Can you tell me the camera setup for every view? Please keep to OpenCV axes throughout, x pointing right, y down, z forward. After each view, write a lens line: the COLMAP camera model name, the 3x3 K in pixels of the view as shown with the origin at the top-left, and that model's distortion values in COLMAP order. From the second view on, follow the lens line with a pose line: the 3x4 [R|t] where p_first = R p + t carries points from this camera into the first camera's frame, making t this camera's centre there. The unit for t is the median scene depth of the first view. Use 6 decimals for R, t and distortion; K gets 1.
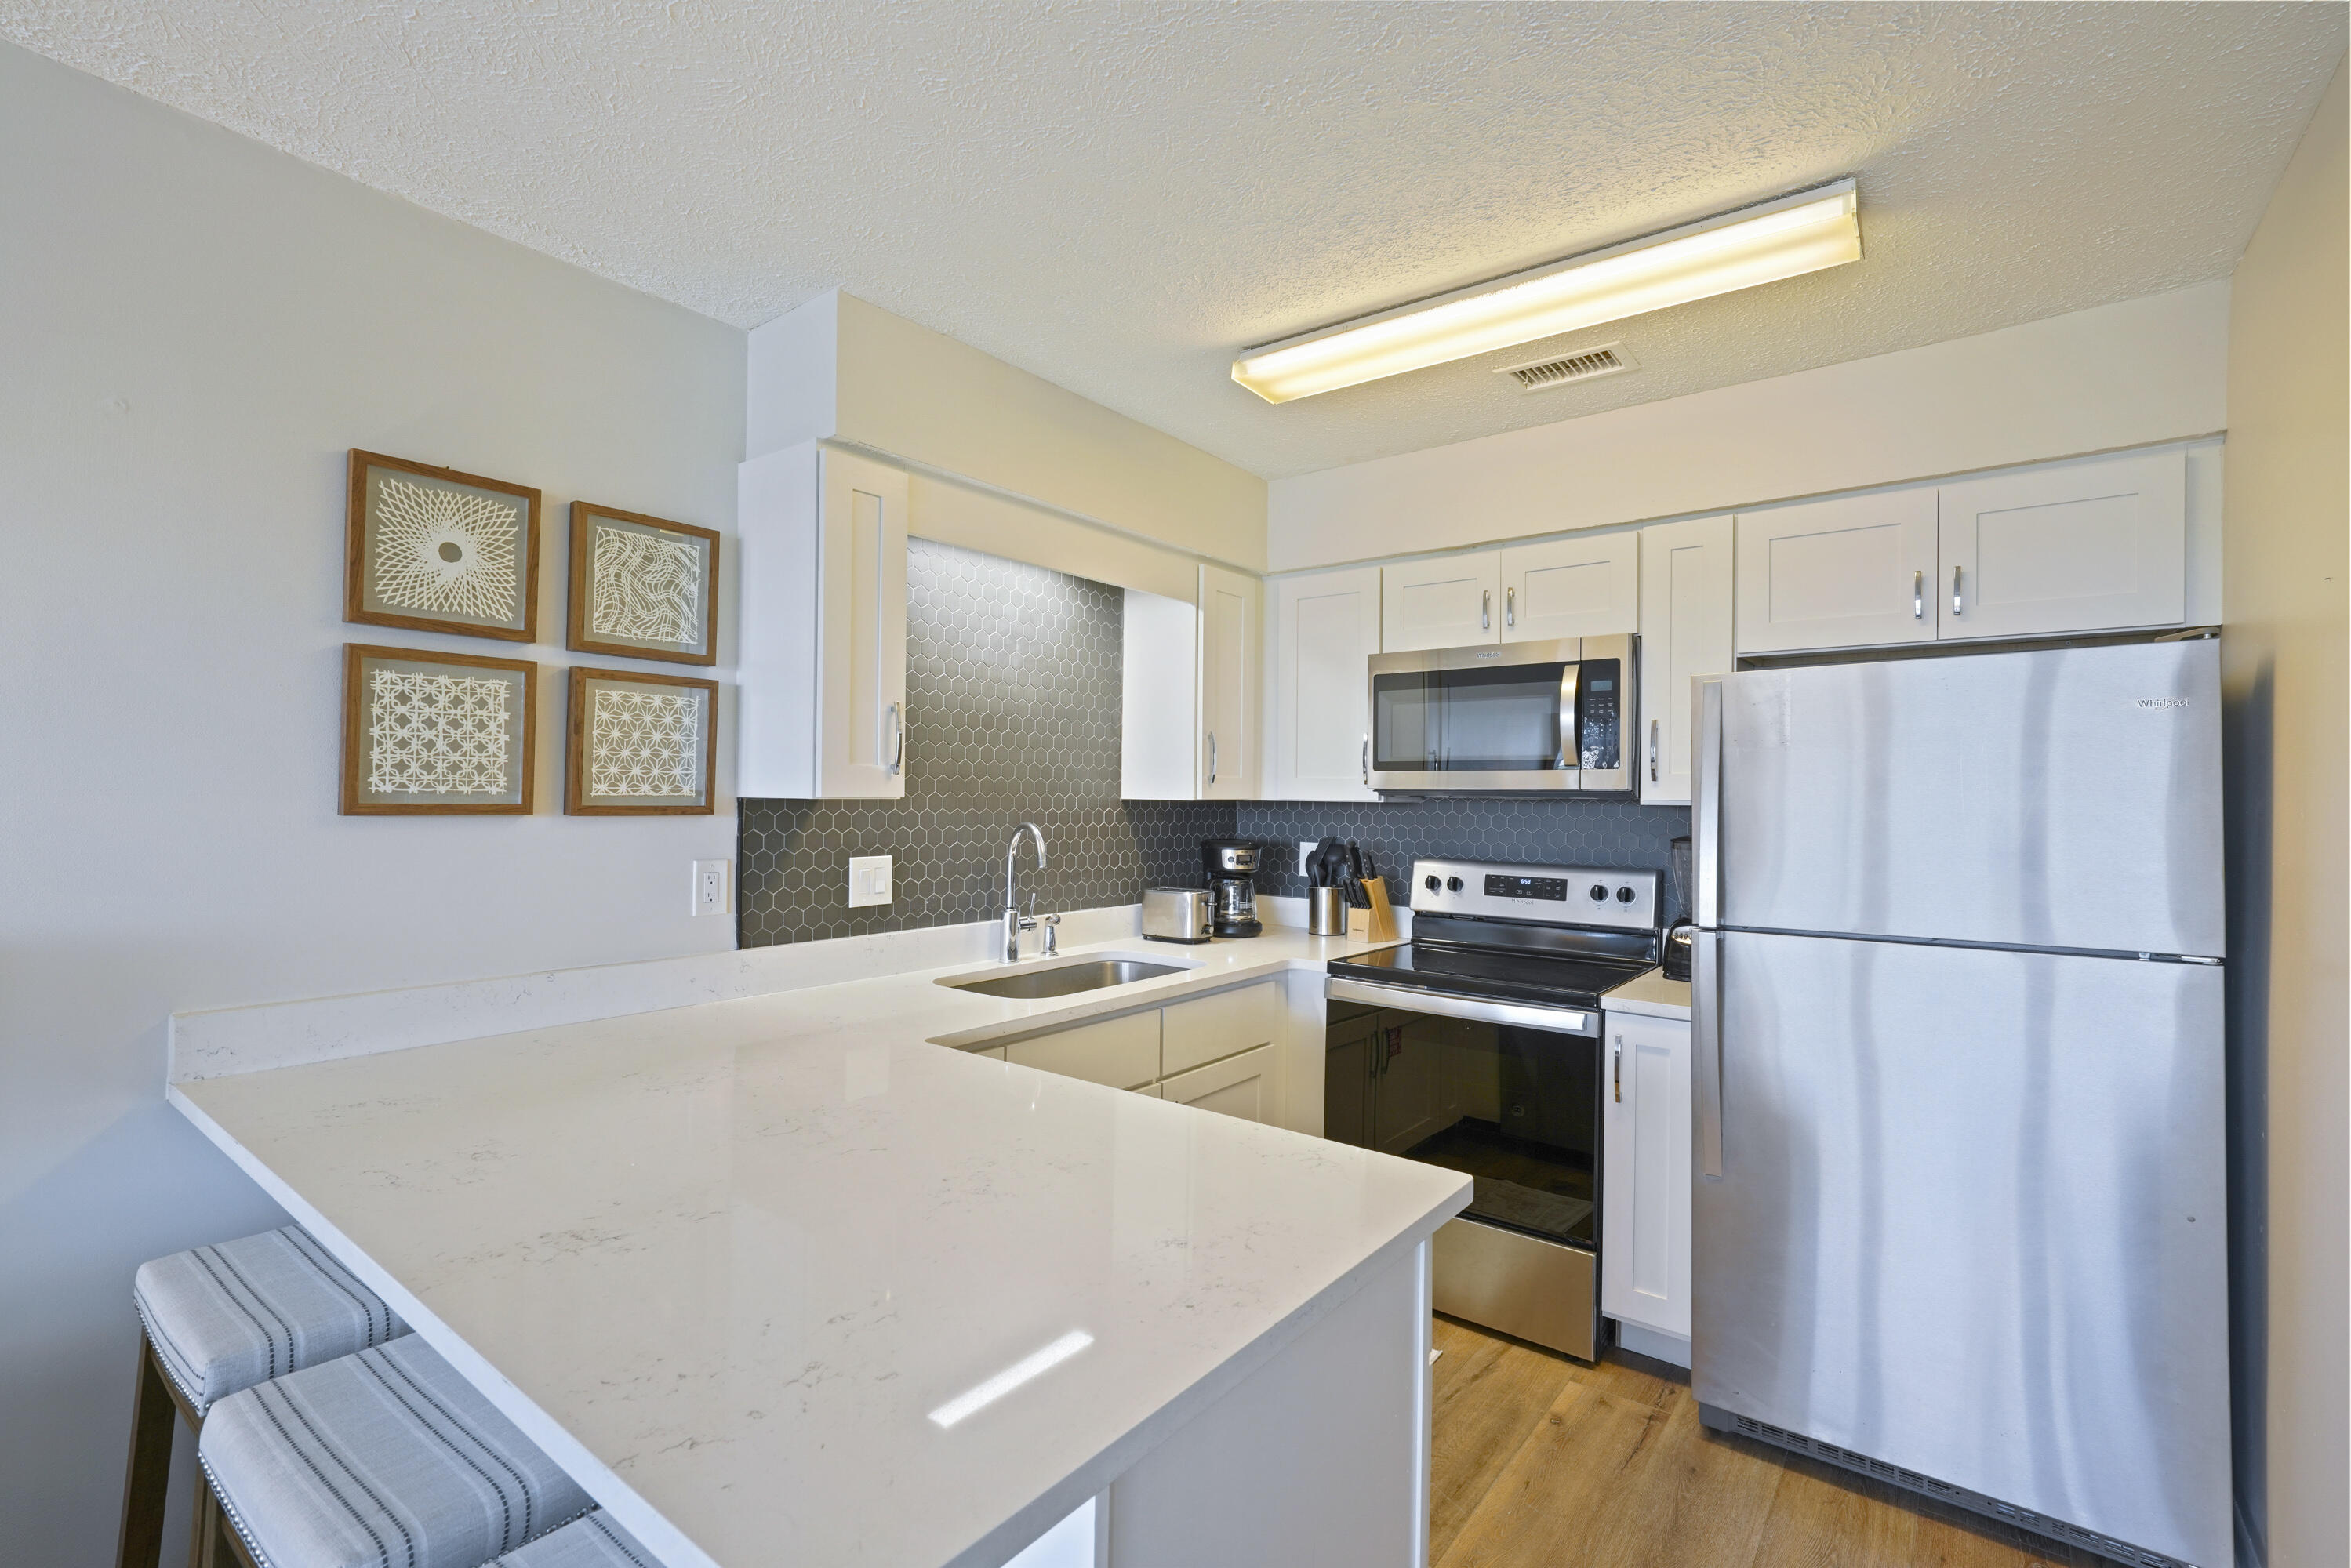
lens RADIAL K [[1046.4, 0, 1177.4], [0, 1046.4, 788.6], [0, 0, 1]] dist [0.001464, -0.000176]
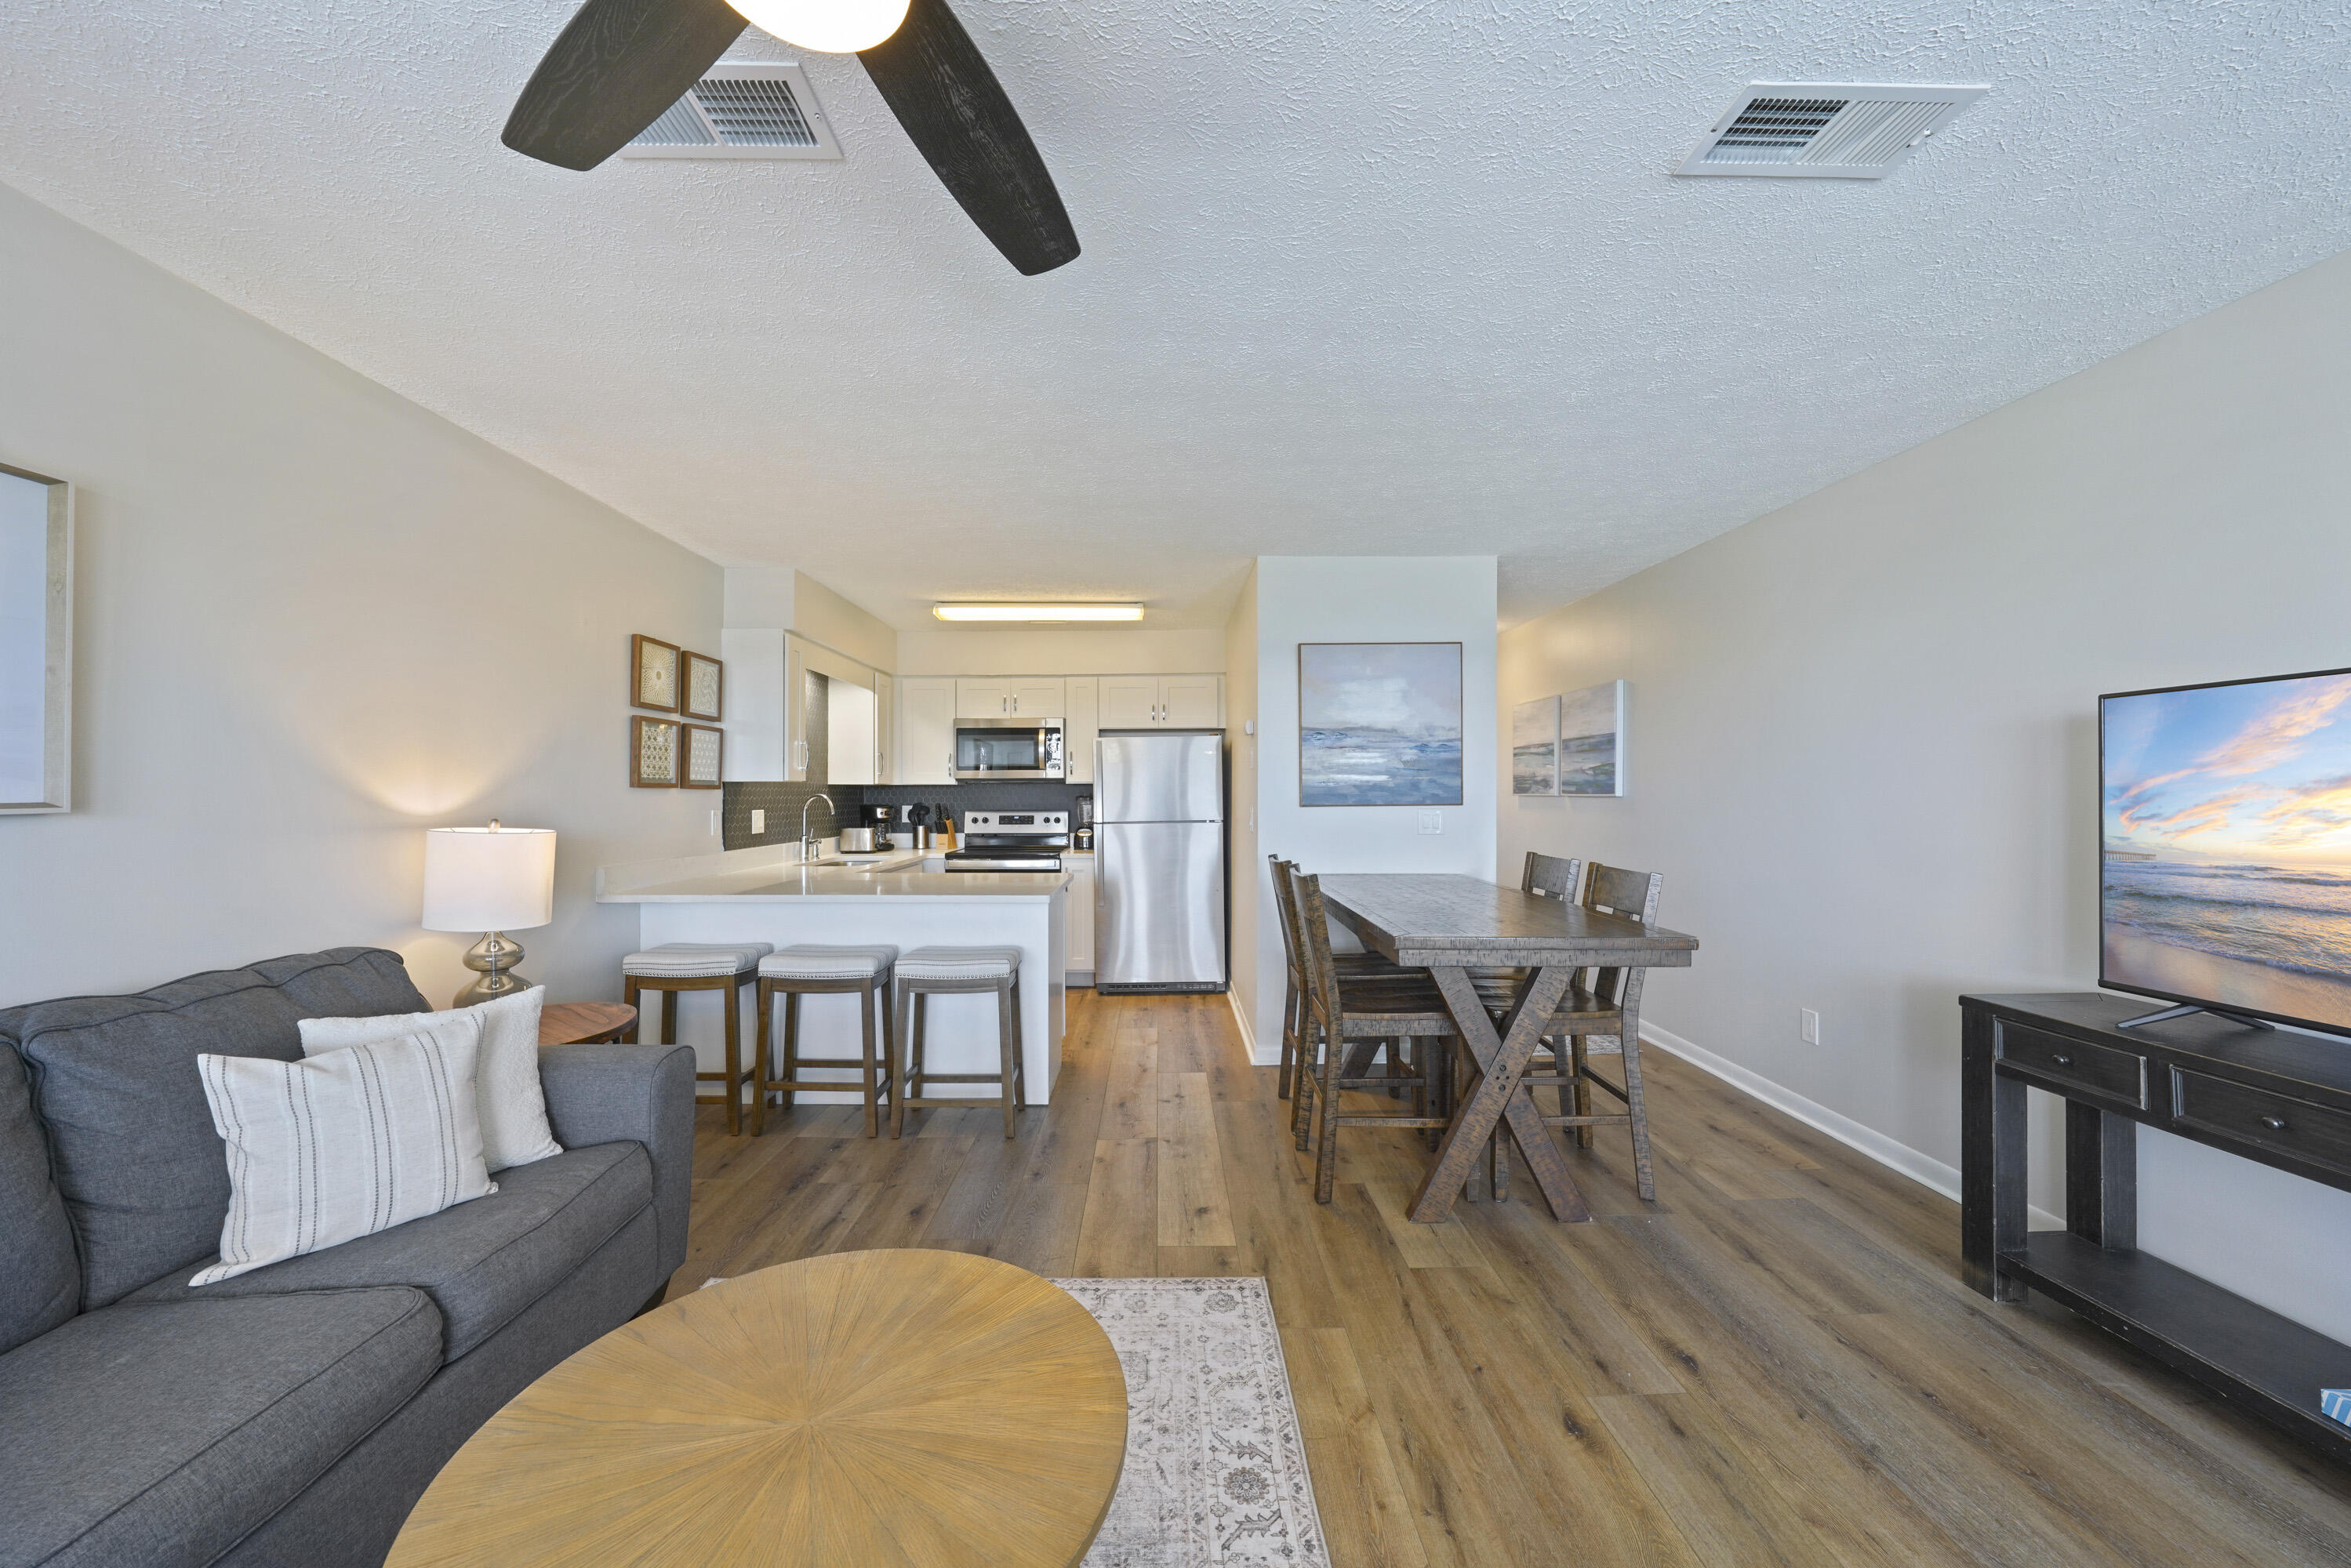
lens RADIAL K [[841.7, 0, 1161.9], [0, 841.7, 790.8], [0, 0, 1]] dist [-0.015799, 0.000115]
pose [[0.788488, -0.012288, 0.614928, -0.614972], [0.009365, 0.999924, 0.007974, 0.017773], [-0.614979, -0.000529, 0.788543, -0.745028]]
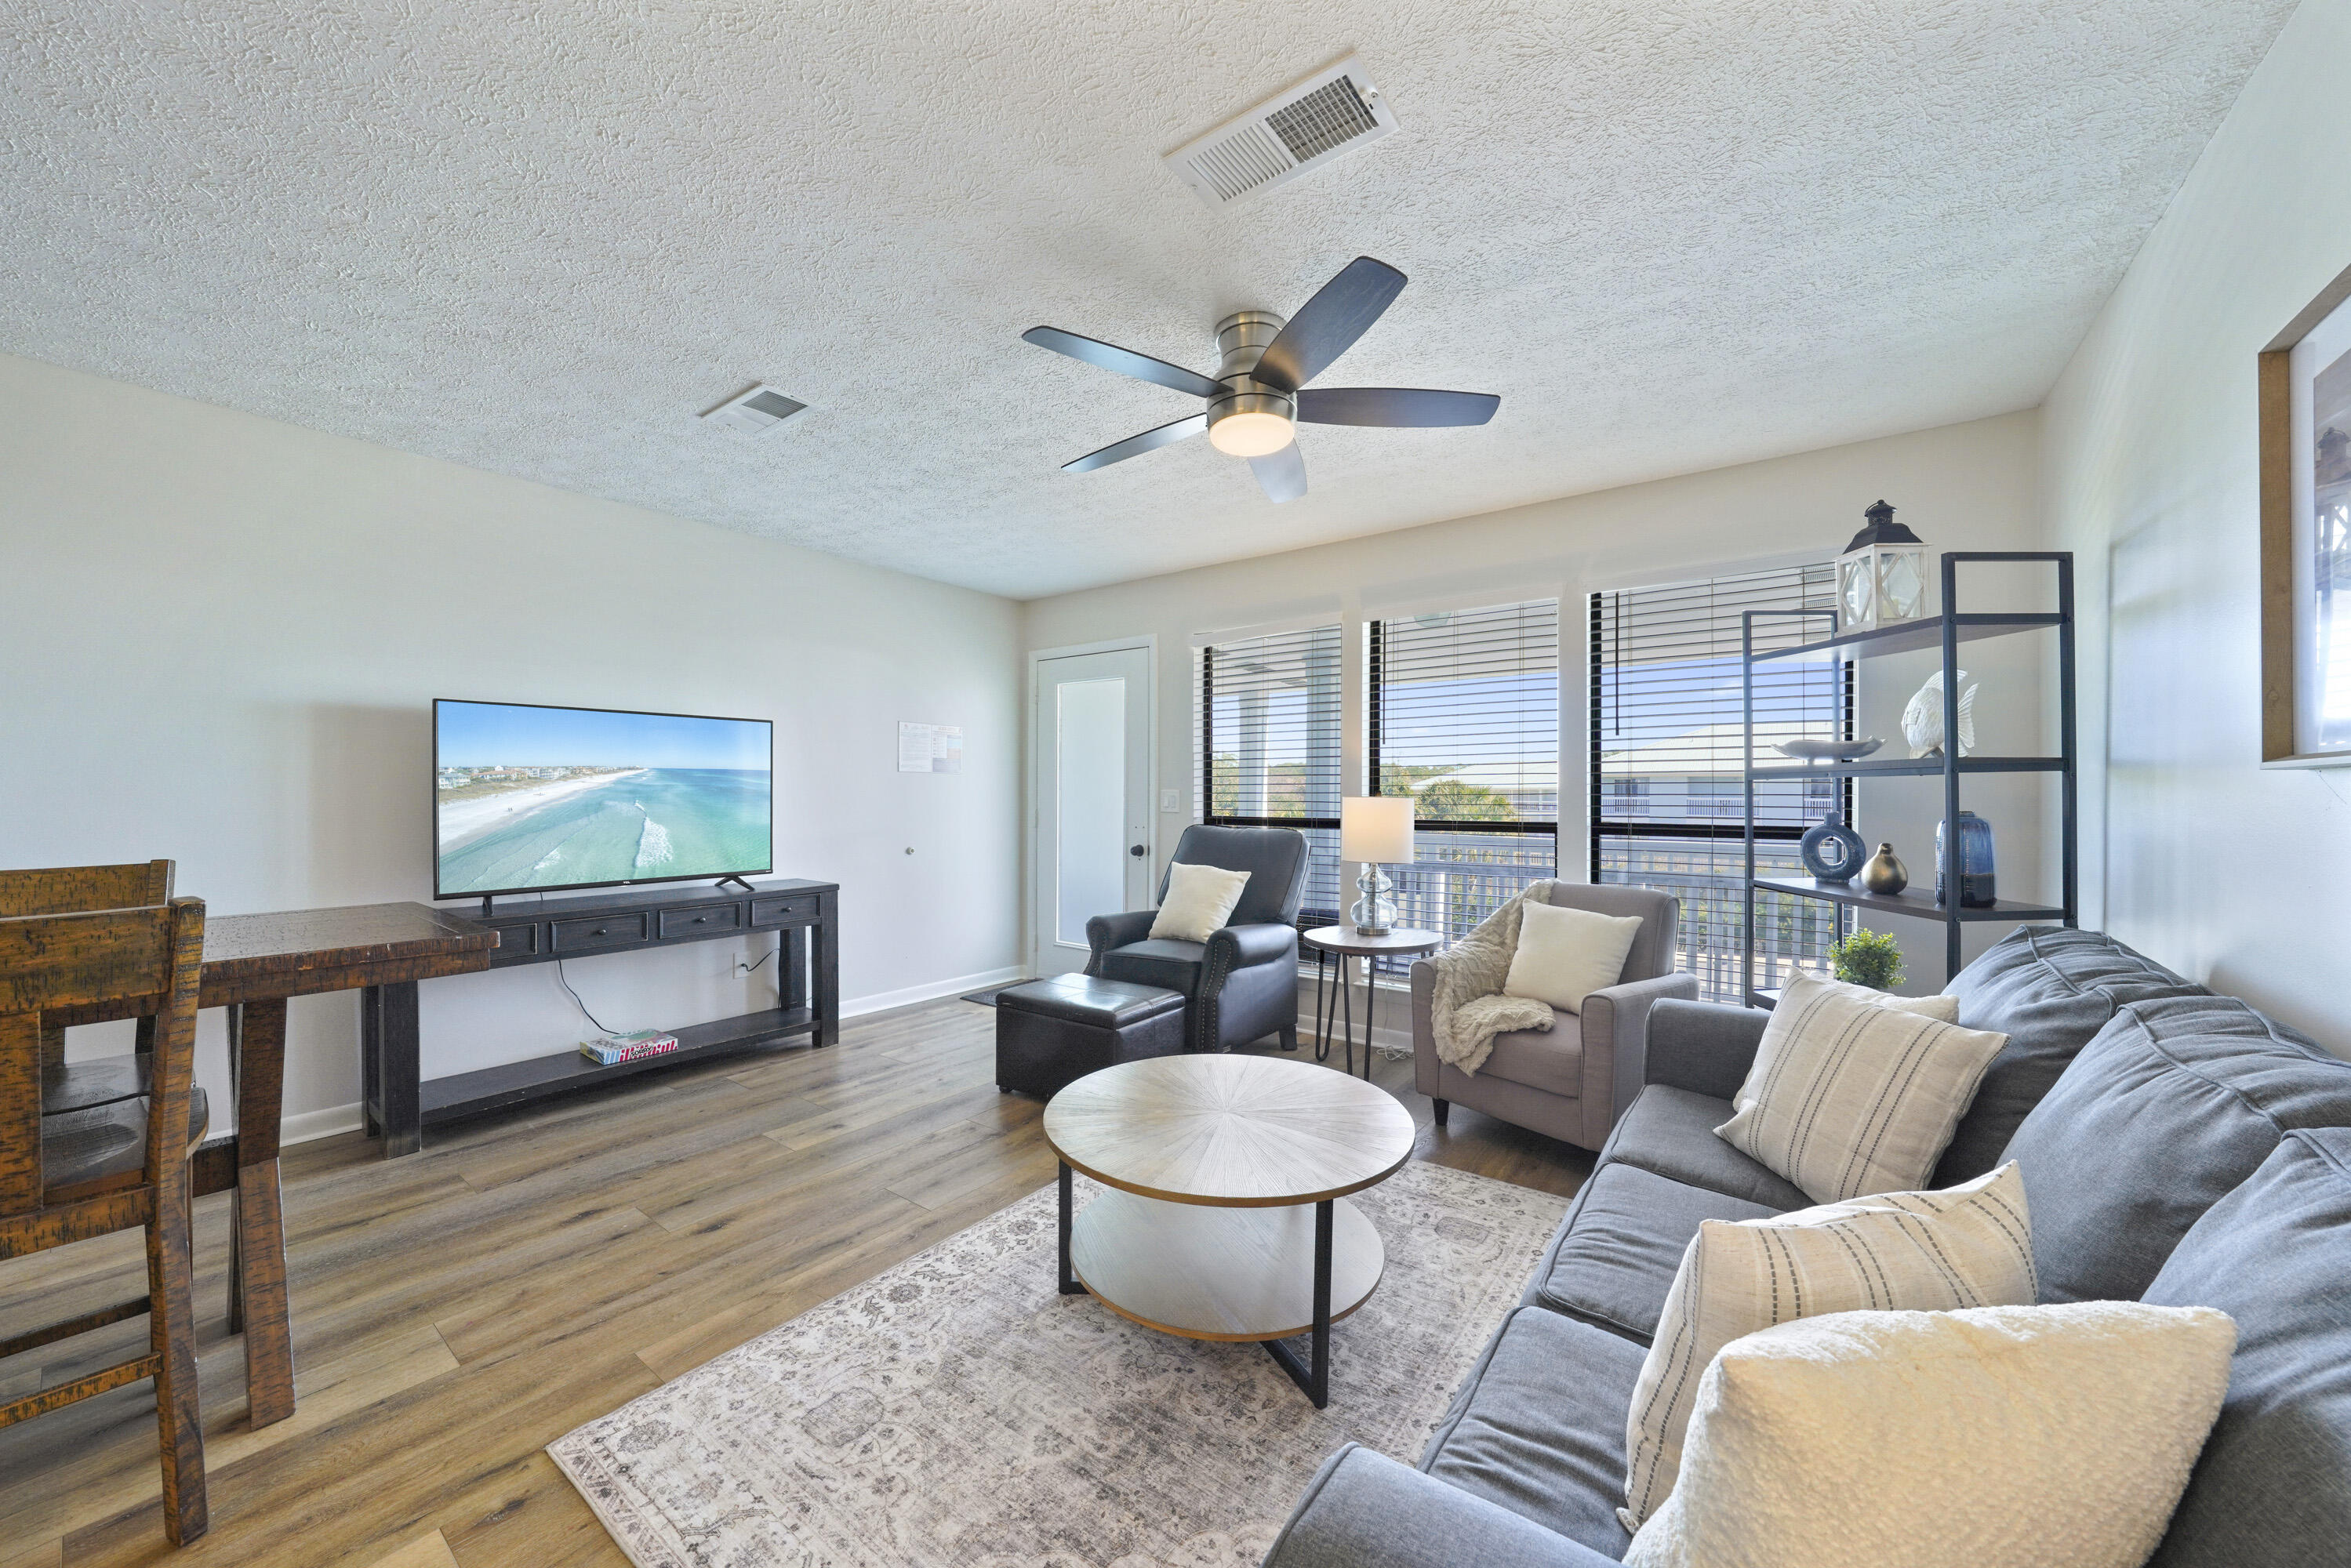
lens RADIAL K [[841.7, 0, 1161.9], [0, 841.7, 790.8], [0, 0, 1]] dist [-0.015799, 0.000115]
pose [[-0.999892, -0.013580, 0.005635, -0.465822], [-0.013598, 0.999902, -0.003192, 0.050493], [-0.005591, -0.003268, -0.999979, 0.295151]]
